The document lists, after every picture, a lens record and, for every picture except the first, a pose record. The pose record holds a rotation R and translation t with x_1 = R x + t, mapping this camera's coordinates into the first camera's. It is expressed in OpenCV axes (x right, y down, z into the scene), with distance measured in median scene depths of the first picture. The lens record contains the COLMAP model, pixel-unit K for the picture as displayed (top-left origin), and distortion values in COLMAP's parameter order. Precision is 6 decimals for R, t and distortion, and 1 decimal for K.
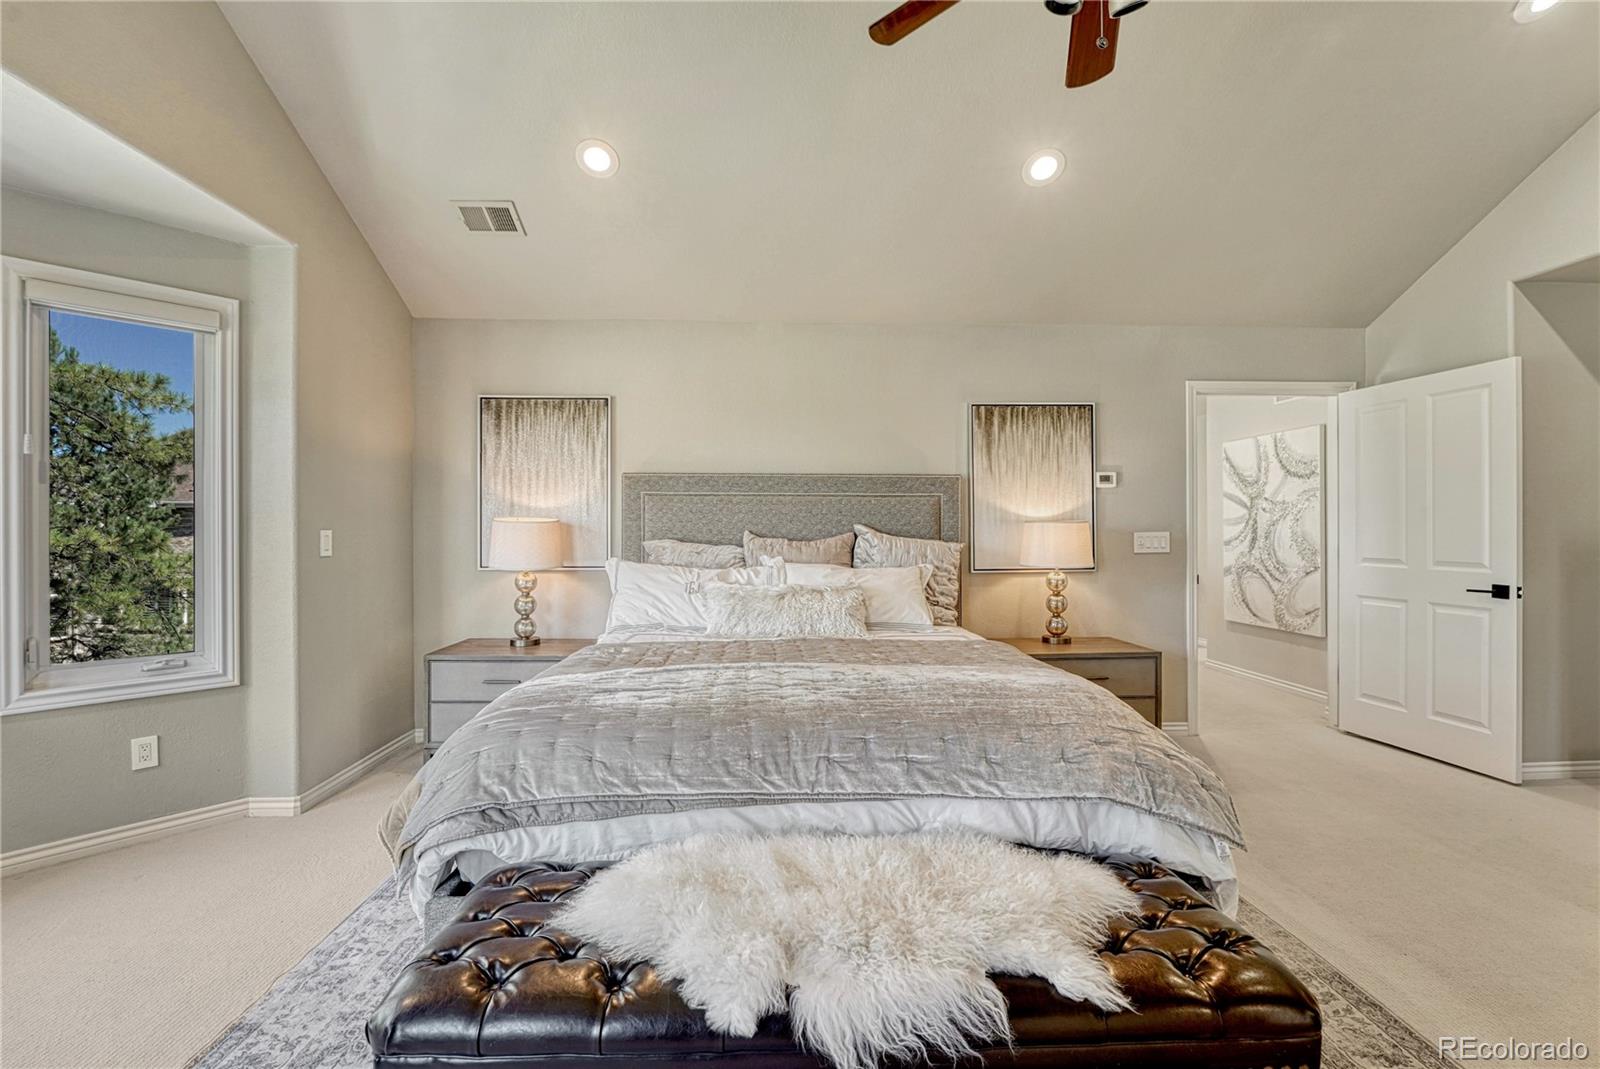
lens RADIAL K [[607.0, 0, 800.0], [0, 607.0, 534.5], [0, 0, 1]] dist [-0.010004, -0.000073]
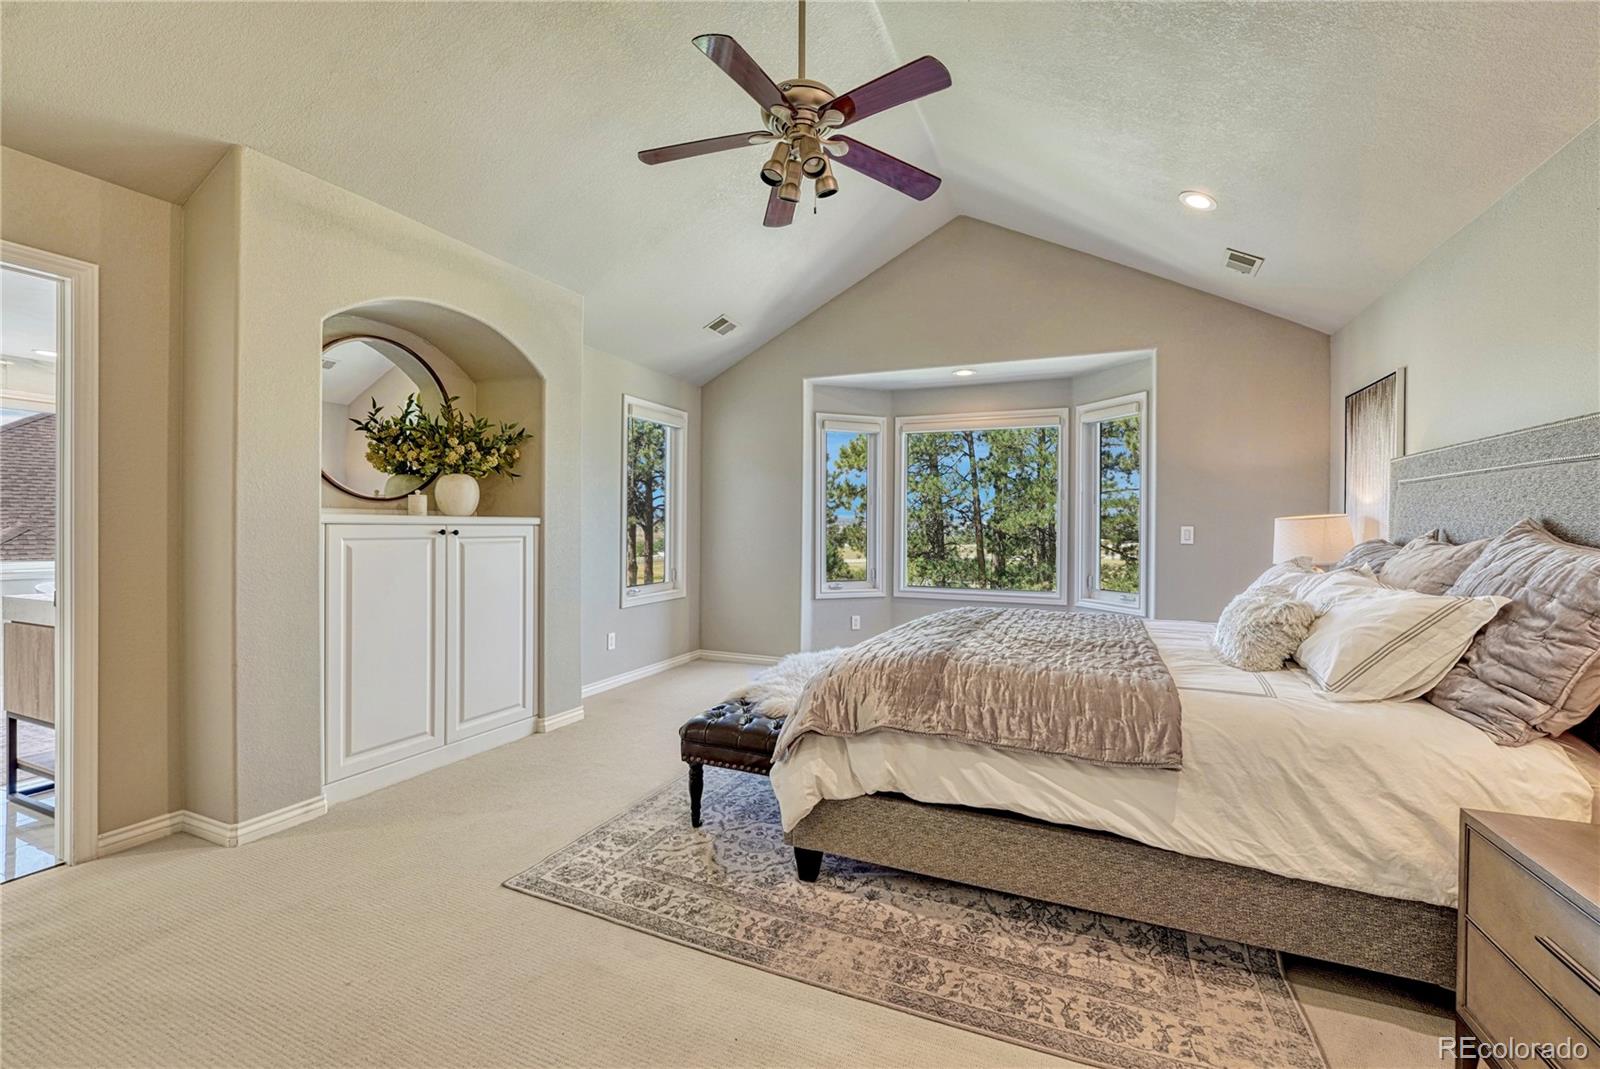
lens RADIAL K [[672.6, 0, 794.6], [0, 672.6, 530.2], [0, 0, 1]] dist [-0.010053, -0.000607]
pose [[-0.421175, 0.002794, -0.906975, 0.854327], [-0.028673, 0.999454, 0.016395, 0.002250], [0.906526, 0.032911, -0.420865, 0.637595]]
